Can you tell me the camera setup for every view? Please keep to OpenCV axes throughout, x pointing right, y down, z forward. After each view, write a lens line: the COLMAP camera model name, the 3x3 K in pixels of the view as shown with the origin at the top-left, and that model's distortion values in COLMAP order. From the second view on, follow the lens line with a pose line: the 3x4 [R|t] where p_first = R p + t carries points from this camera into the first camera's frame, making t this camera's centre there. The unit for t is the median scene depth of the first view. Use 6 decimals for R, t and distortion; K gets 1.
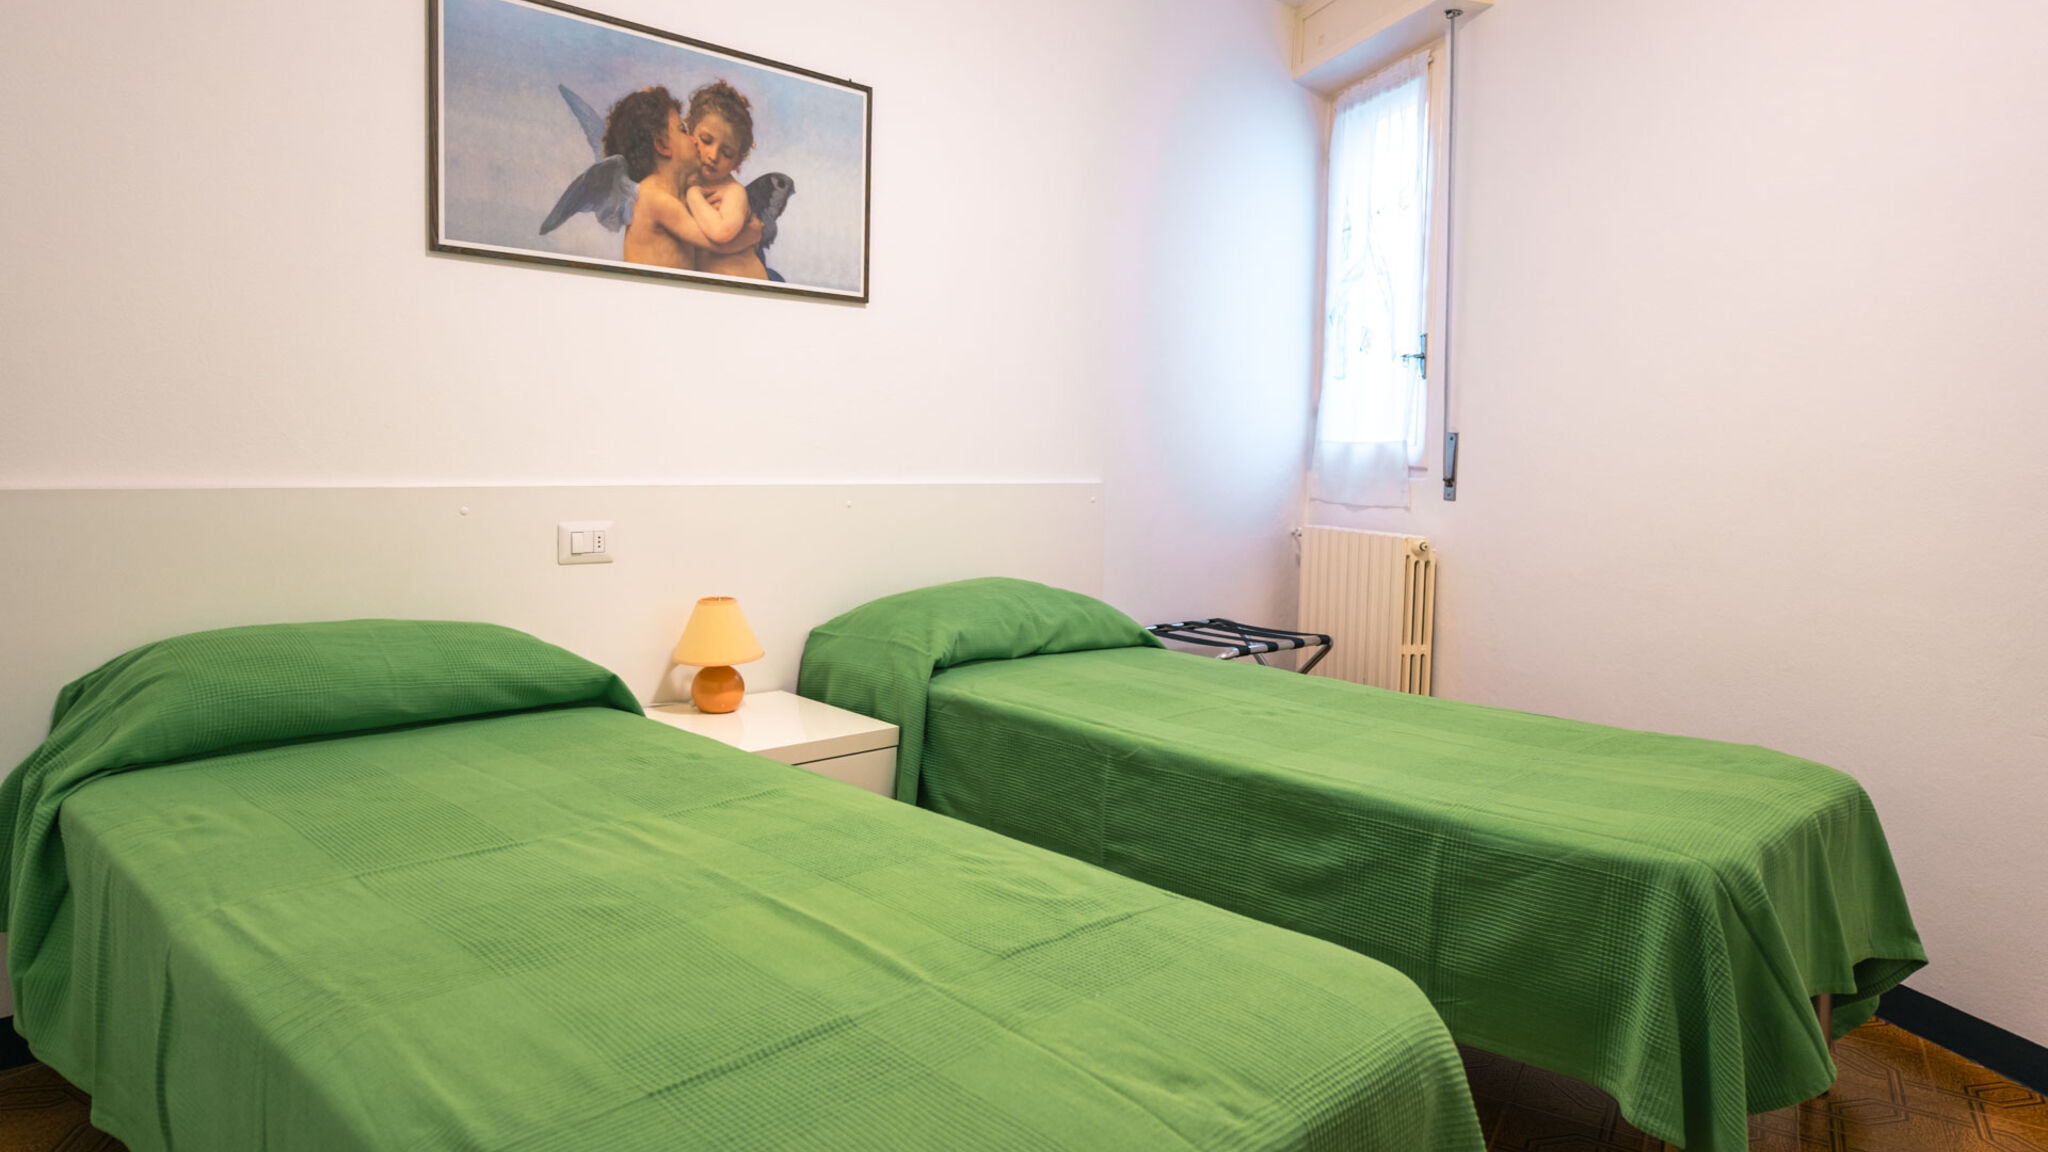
lens RADIAL K [[1303.9, 0, 1024.0], [0, 1303.9, 576.0], [0, 0, 1]] dist [0.002250, -0.001531]
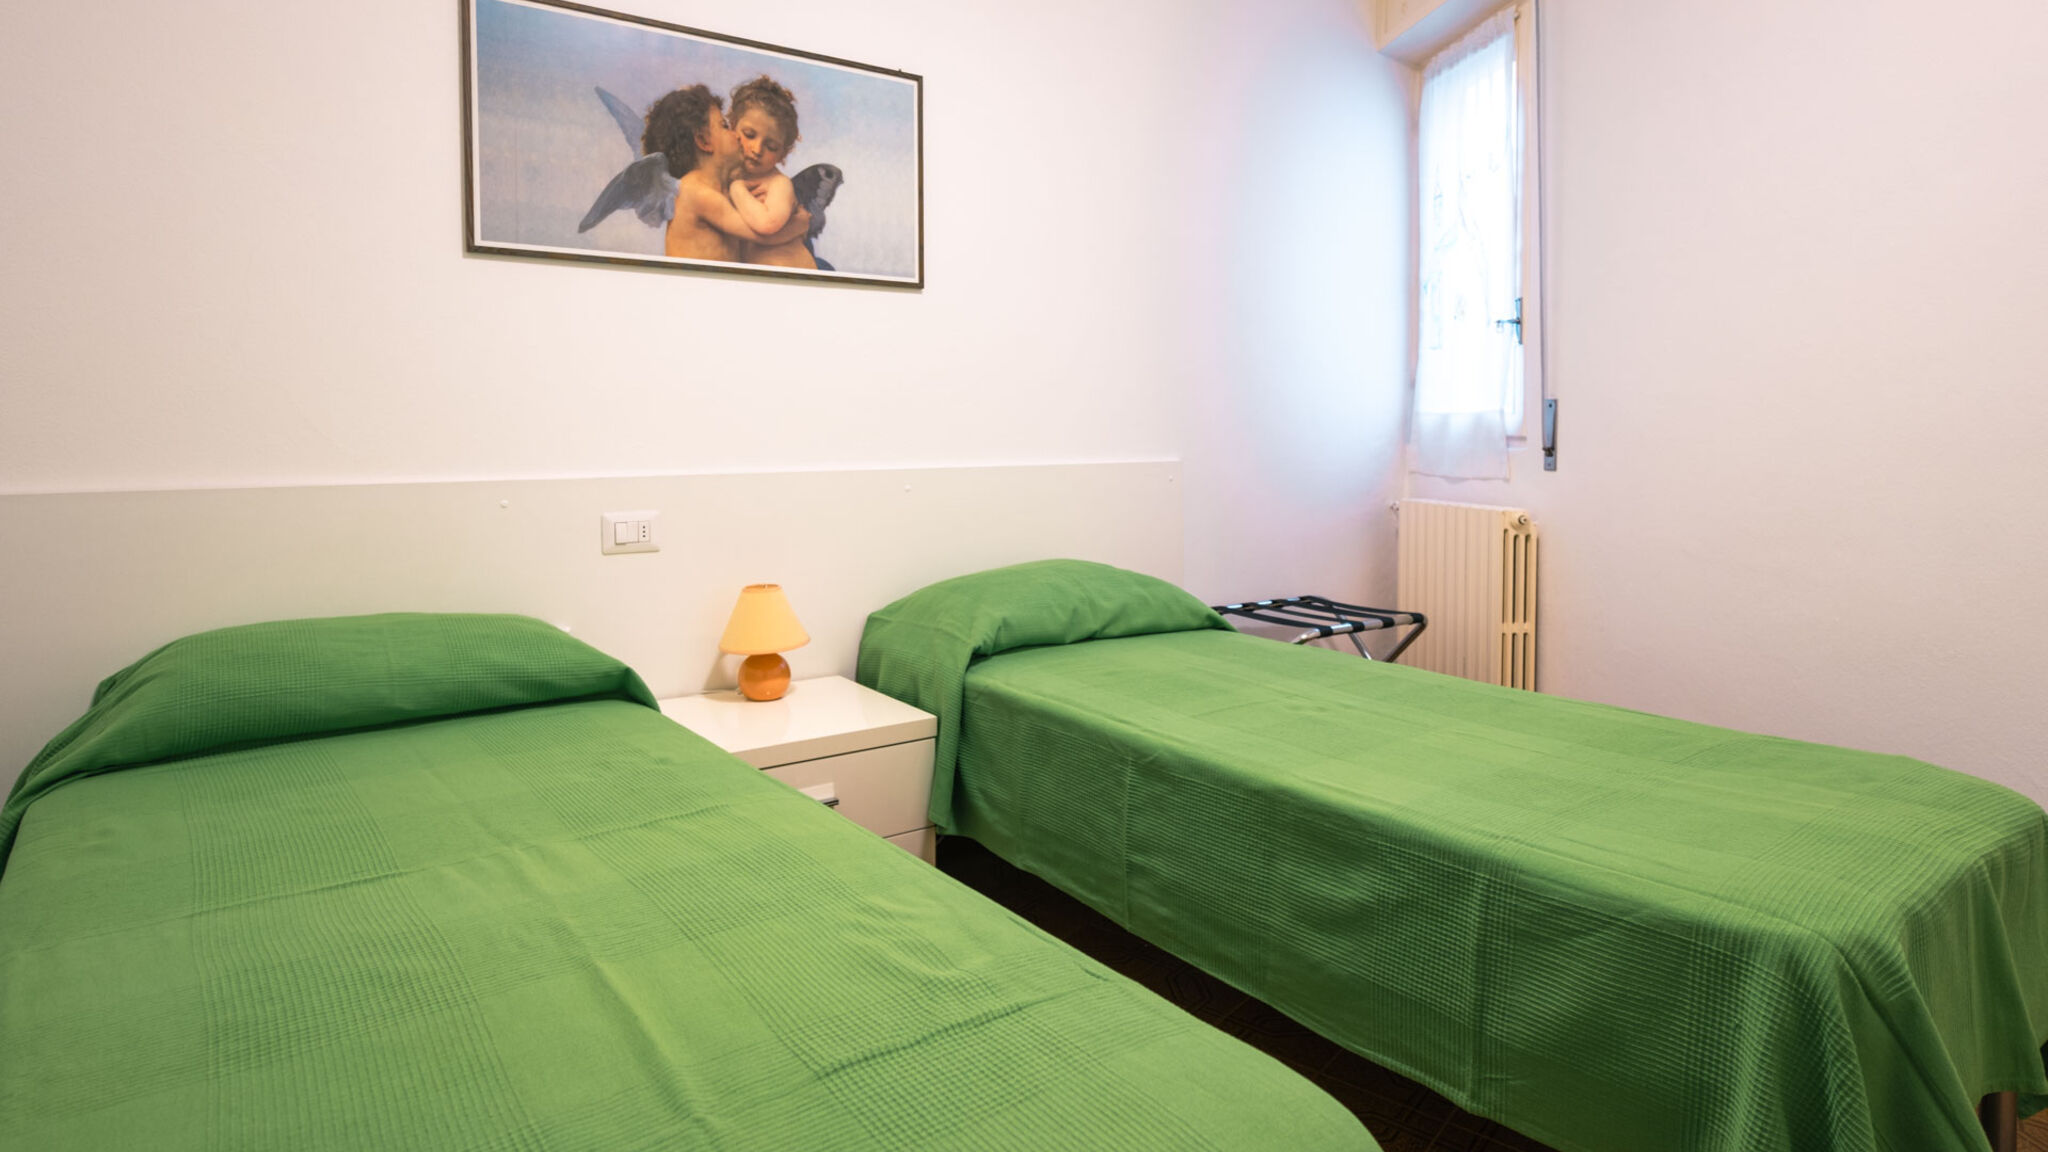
lens RADIAL K [[1155.7, 0, 1024.7], [0, 1155.7, 510.6], [0, 0, 1]] dist [-0.004303, 0.000987]
pose [[0.988482, -0.017534, -0.150321, 0.099224], [0.012943, 0.999421, -0.031466, -0.010001], [0.150786, 0.029158, 0.988136, 0.151648]]
